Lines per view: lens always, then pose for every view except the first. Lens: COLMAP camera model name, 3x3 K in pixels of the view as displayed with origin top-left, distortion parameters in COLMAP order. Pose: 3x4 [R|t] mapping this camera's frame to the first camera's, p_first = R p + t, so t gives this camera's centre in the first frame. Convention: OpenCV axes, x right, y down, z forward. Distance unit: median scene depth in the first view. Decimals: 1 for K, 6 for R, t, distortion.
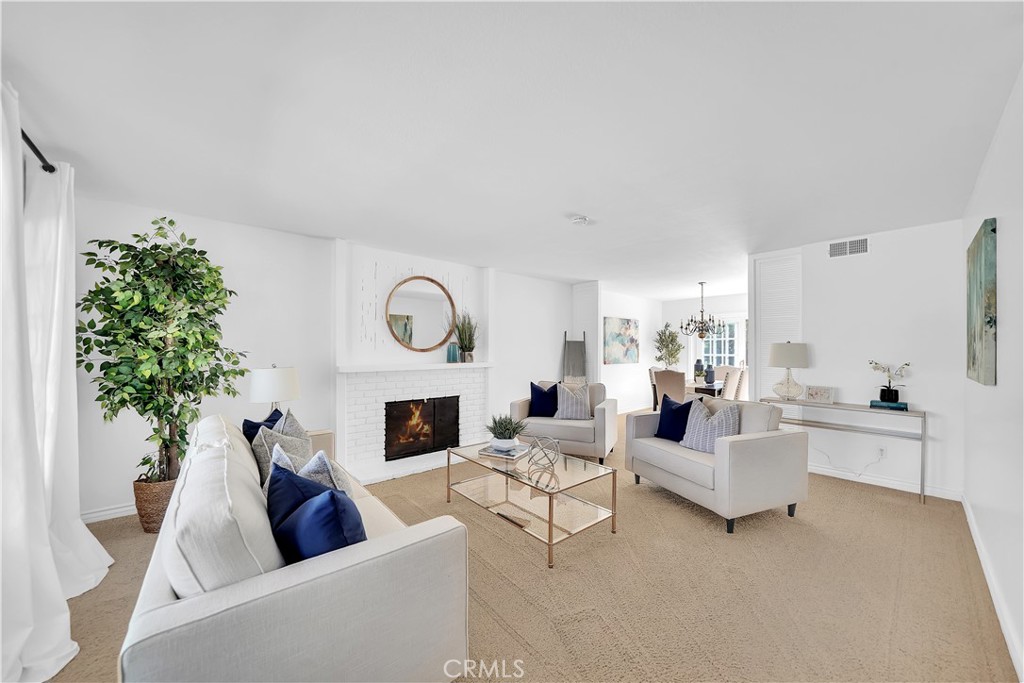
lens RADIAL K [[364.7, 0, 514.9], [0, 364.7, 347.2], [0, 0, 1]] dist [0.000203, 0.000000]
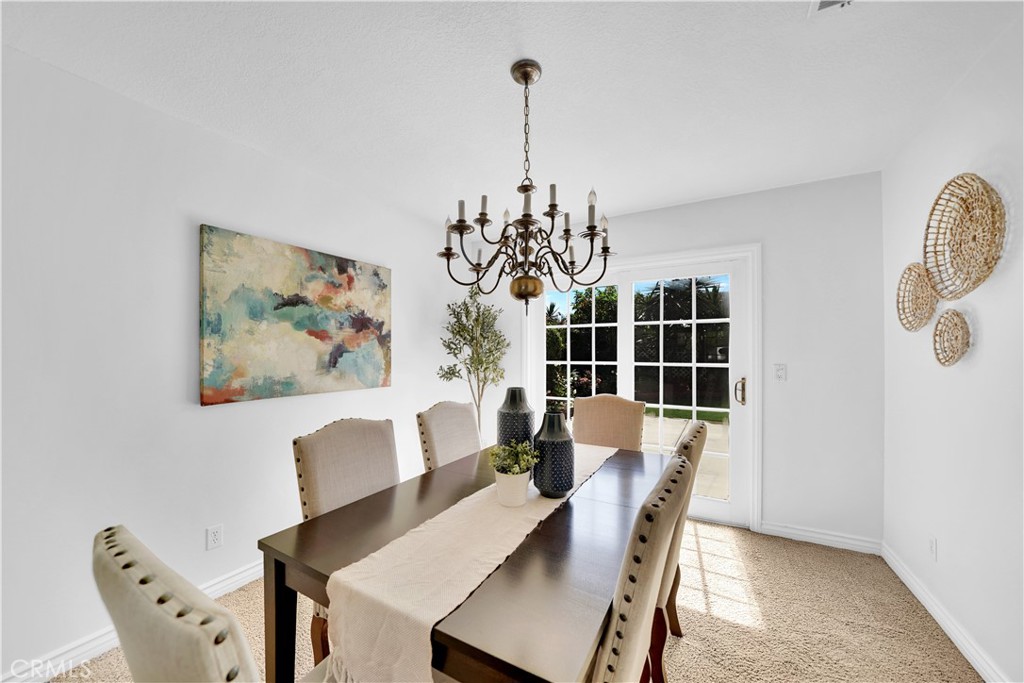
lens RADIAL K [[364.7, 0, 514.9], [0, 364.7, 347.2], [0, 0, 1]] dist [0.000203, 0.000000]
pose [[0.946573, 0.000887, 0.322489, 0.352555], [-0.000411, 0.999999, -0.001546, 0.004809], [-0.322490, 0.001331, 0.946572, 0.637727]]
